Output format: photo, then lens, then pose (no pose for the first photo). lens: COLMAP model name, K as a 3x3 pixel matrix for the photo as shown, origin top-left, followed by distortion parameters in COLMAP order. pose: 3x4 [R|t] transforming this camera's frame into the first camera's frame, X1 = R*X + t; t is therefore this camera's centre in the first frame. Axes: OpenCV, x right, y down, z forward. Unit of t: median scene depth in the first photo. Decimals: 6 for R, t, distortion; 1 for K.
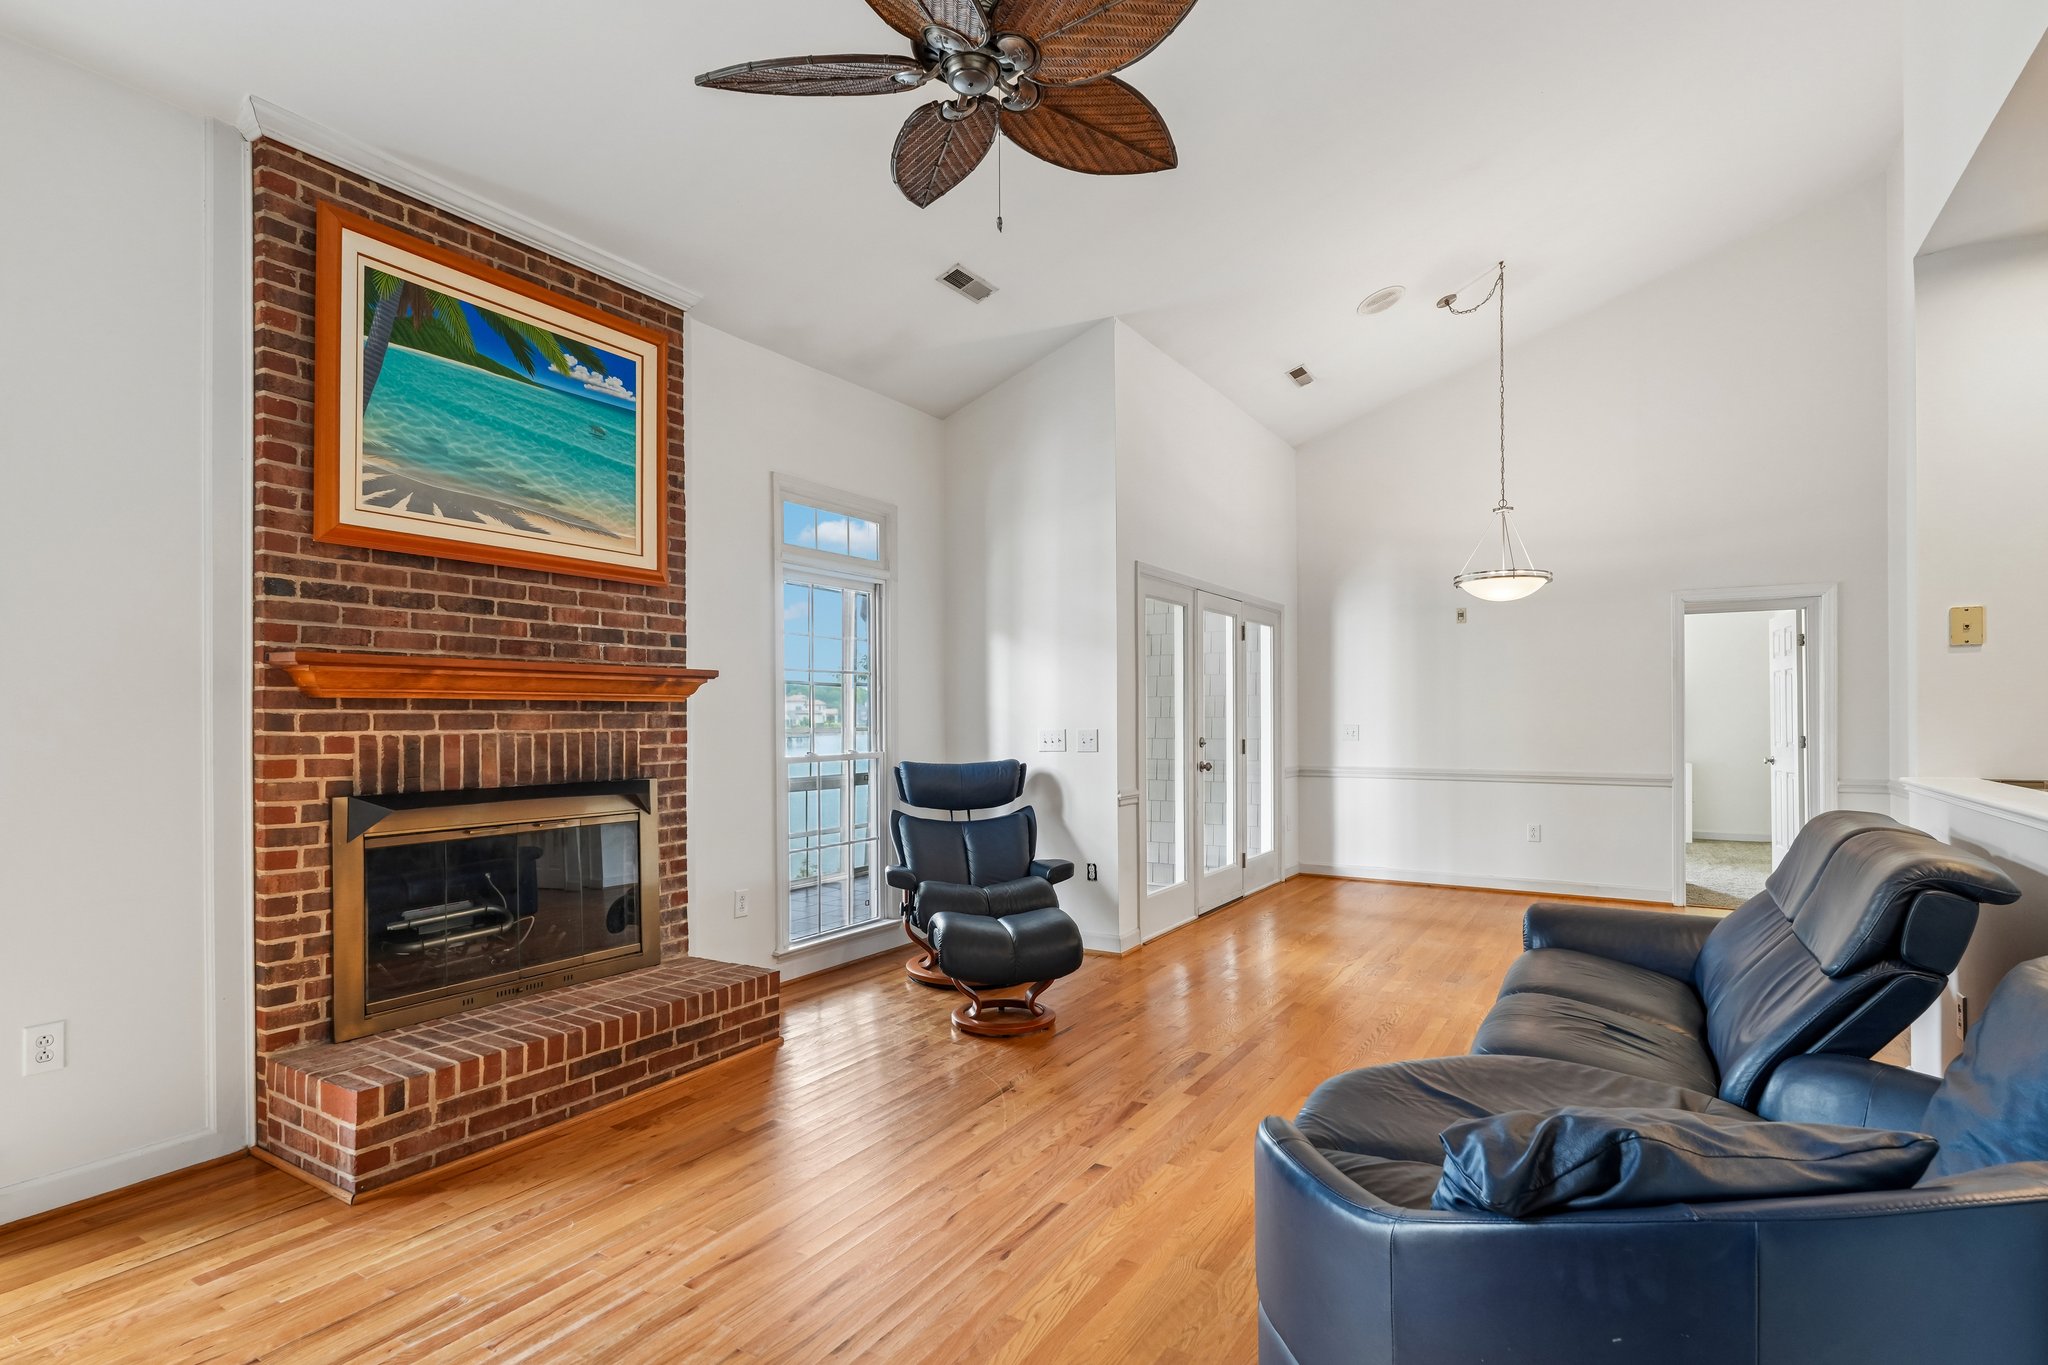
lens RADIAL K [[1018.3, 0, 1031.5], [0, 1018.3, 713.8], [0, 0, 1]] dist [-0.002137, -0.000183]
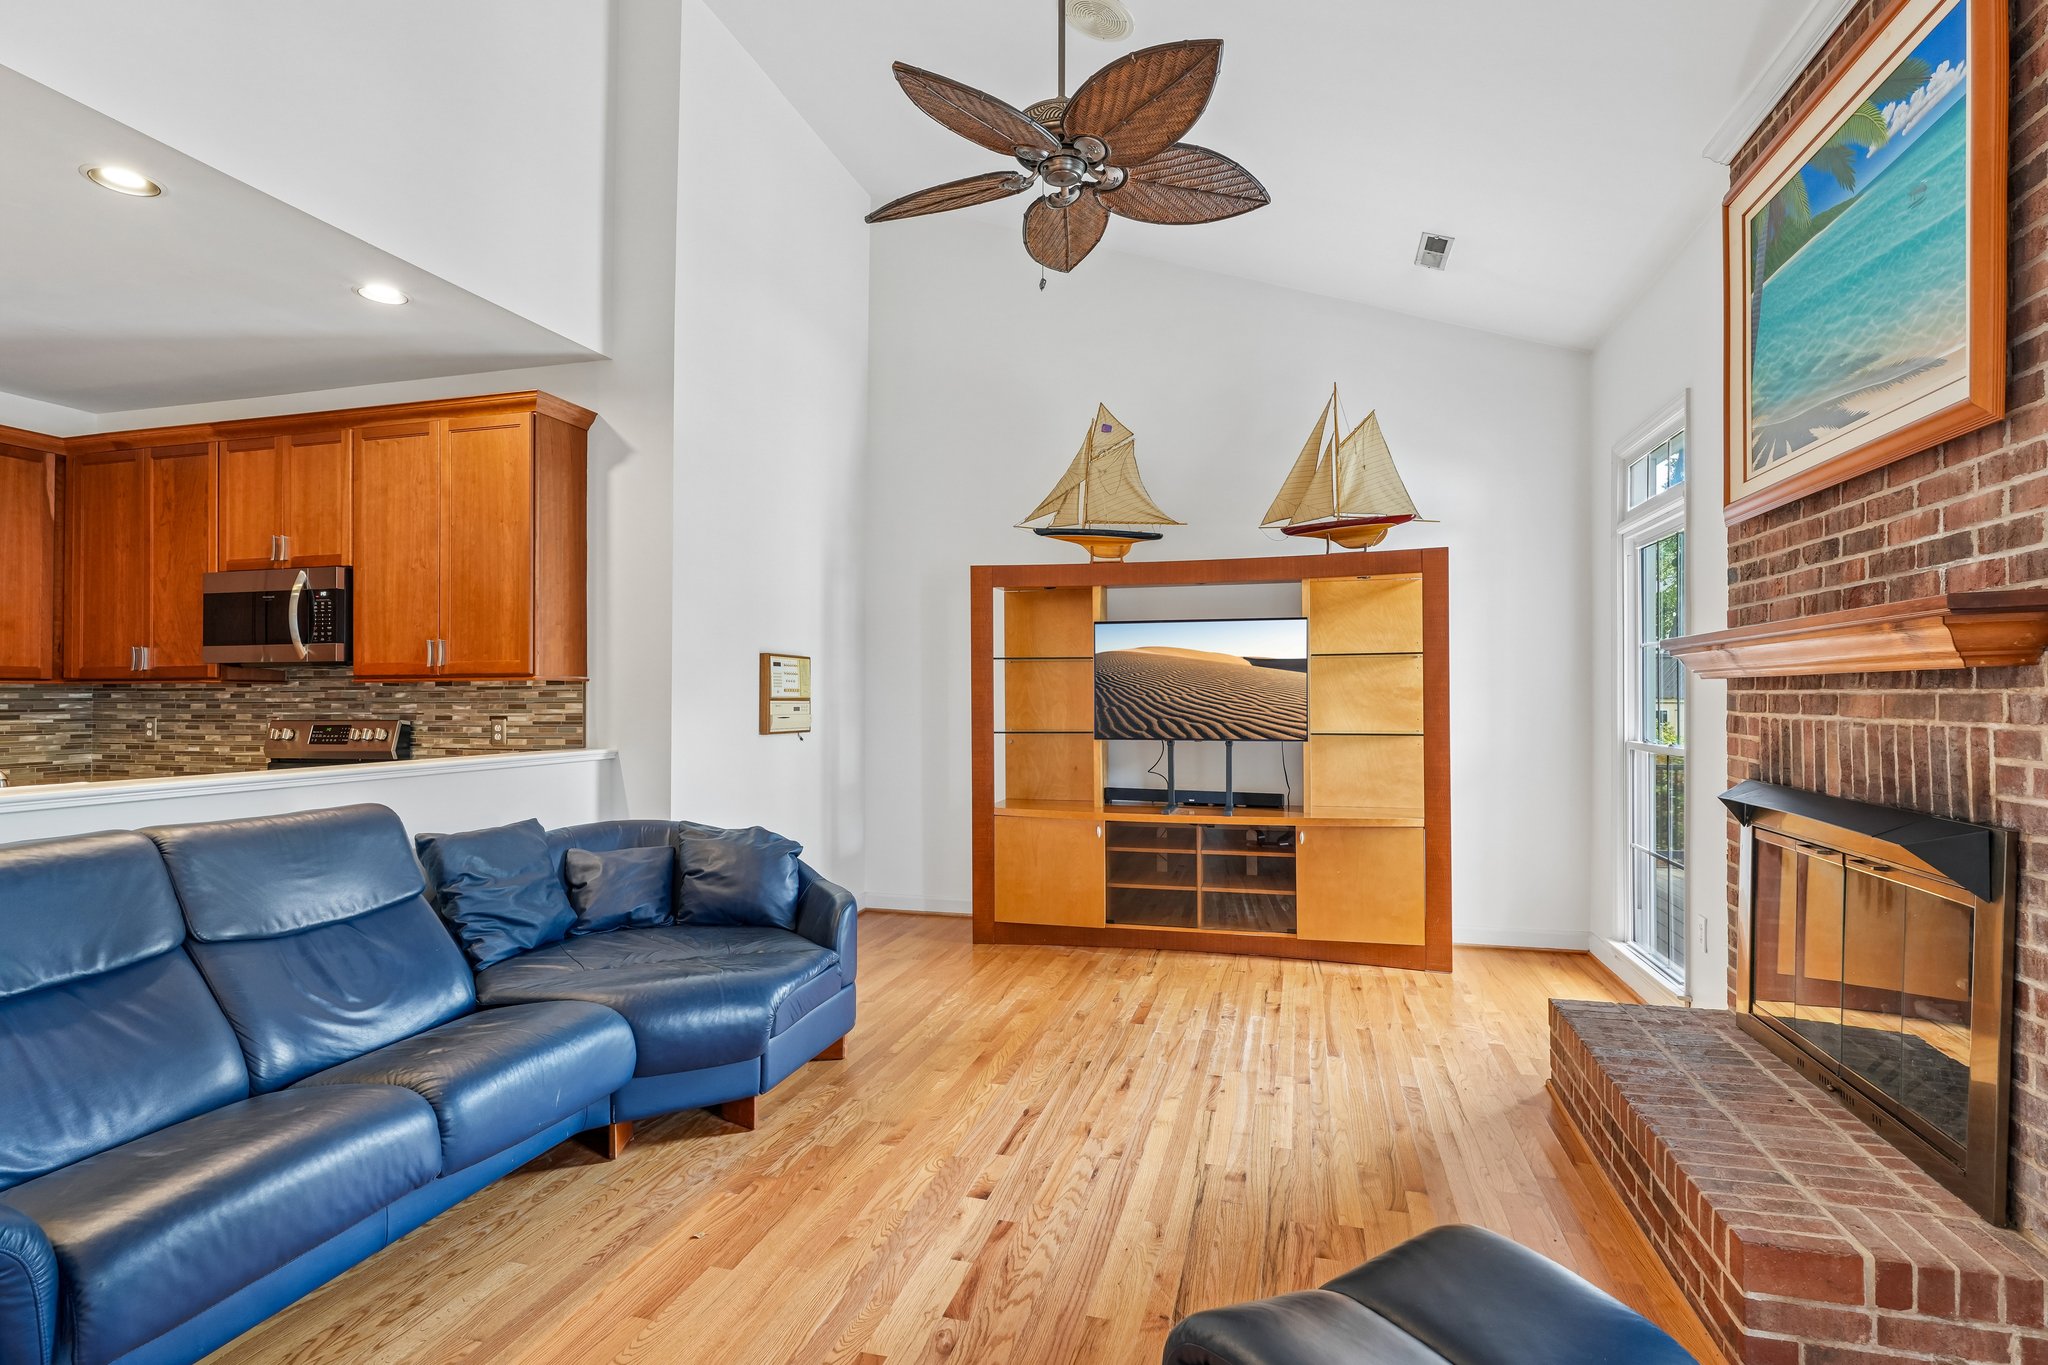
lens RADIAL K [[1011.3, 0, 1015.3], [0, 1011.3, 690.8], [0, 0, 1]] dist [-0.000513, 0.000802]
pose [[-0.965163, 0.000808, -0.261647, 0.216833], [0.002551, 0.999977, -0.006322, 0.000715], [0.261636, -0.006769, -0.965143, 1.498706]]
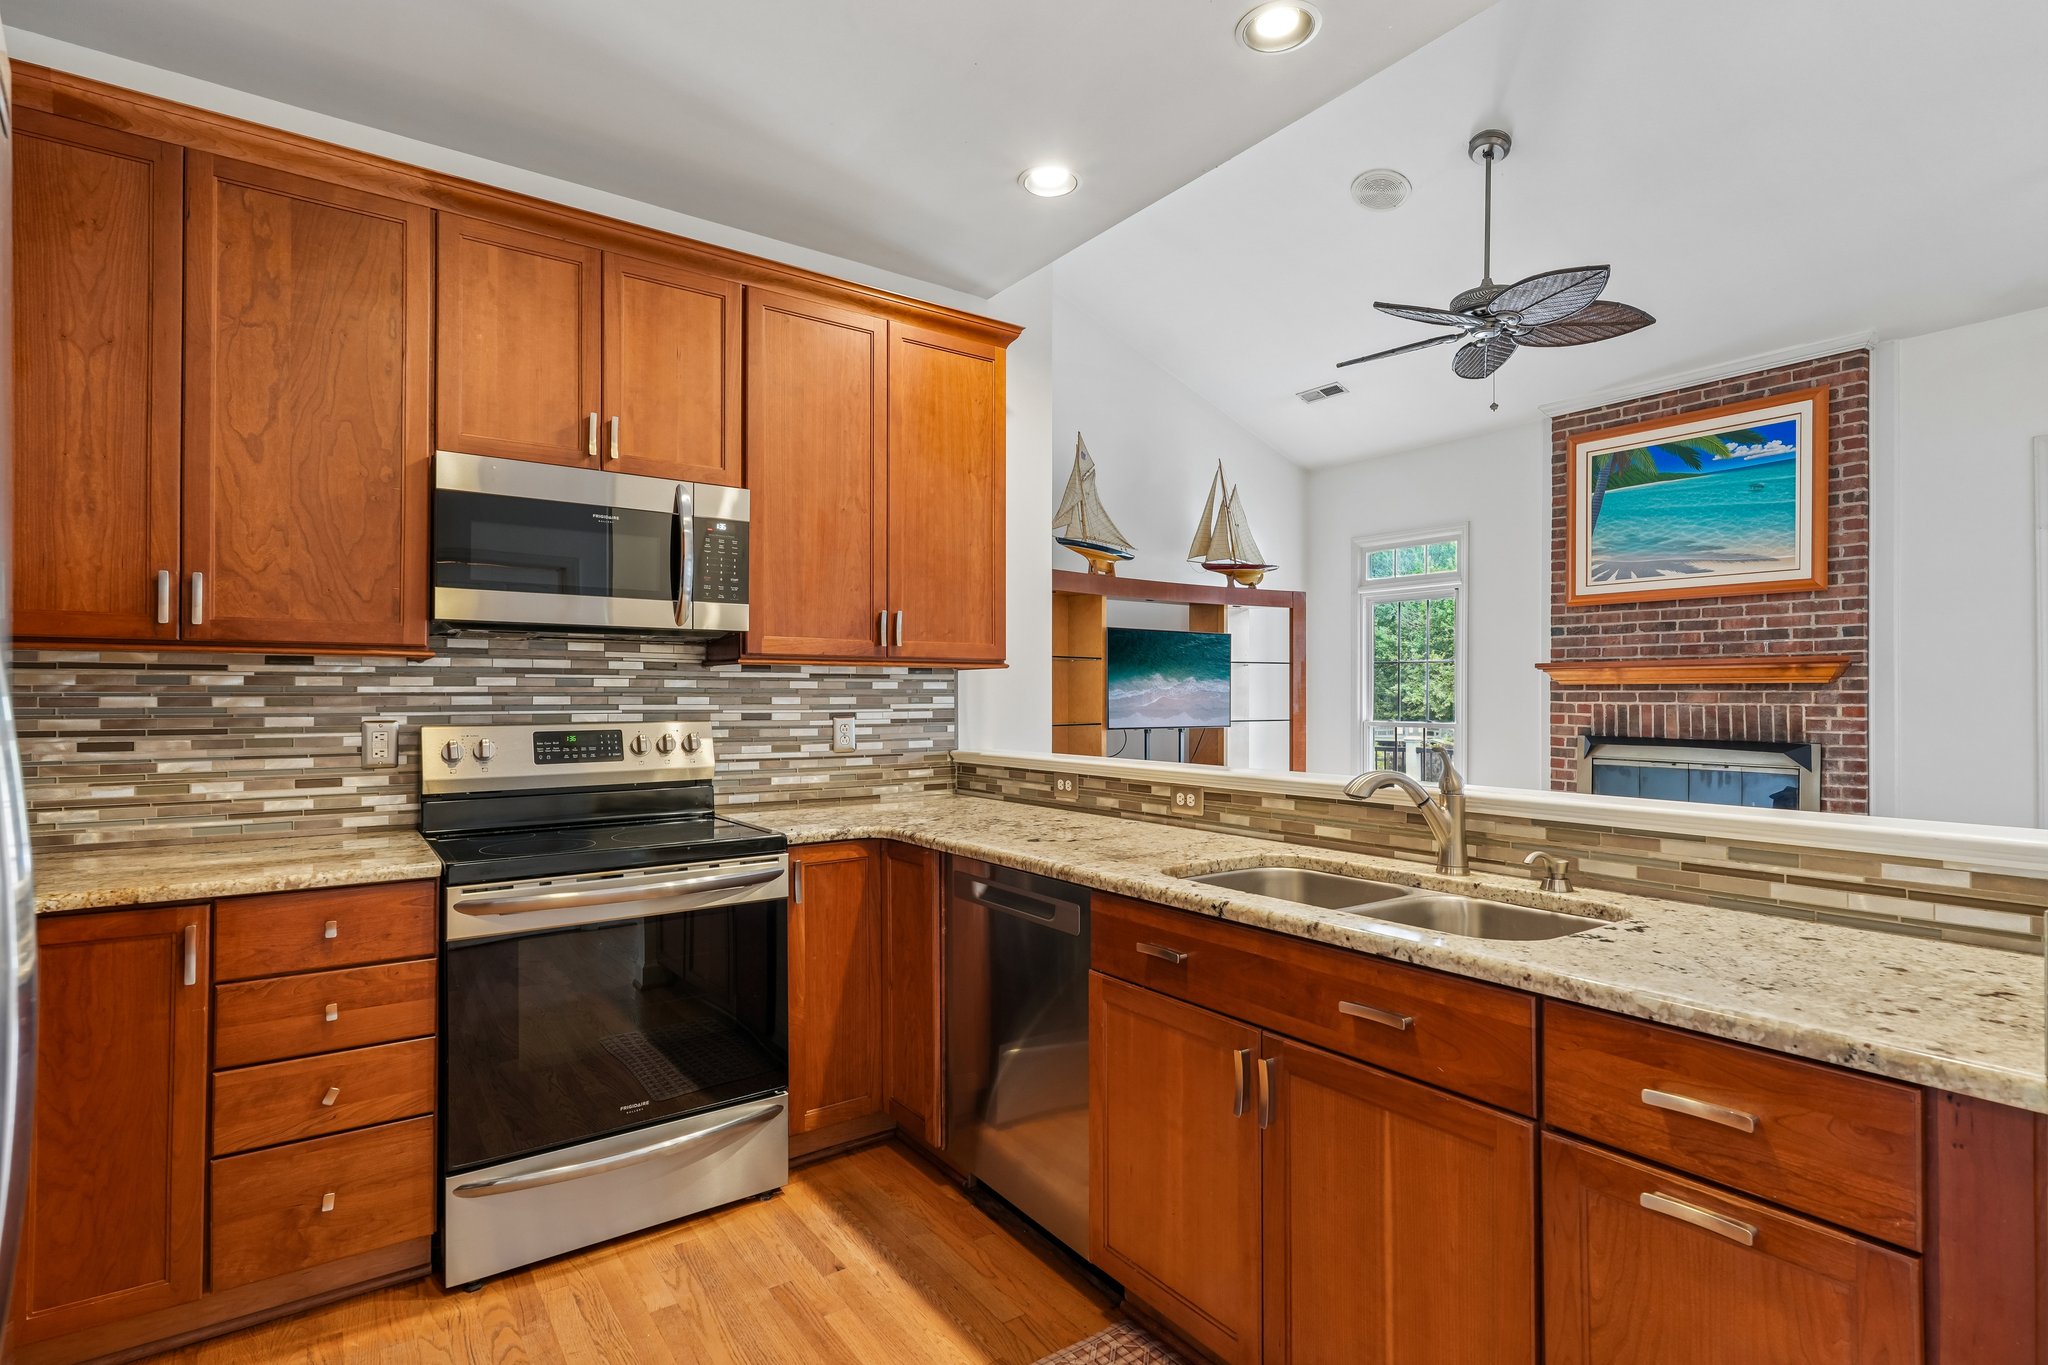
lens RADIAL K [[1015.3, 0, 1030.2], [0, 1015.3, 688.2], [0, 0, 1]] dist [0.000134, 0.000809]
pose [[-0.389255, -0.007126, -0.921102, 1.297357], [-0.001245, 0.999973, -0.007210, 0.005797], [0.921129, -0.001660, -0.389254, 0.669612]]
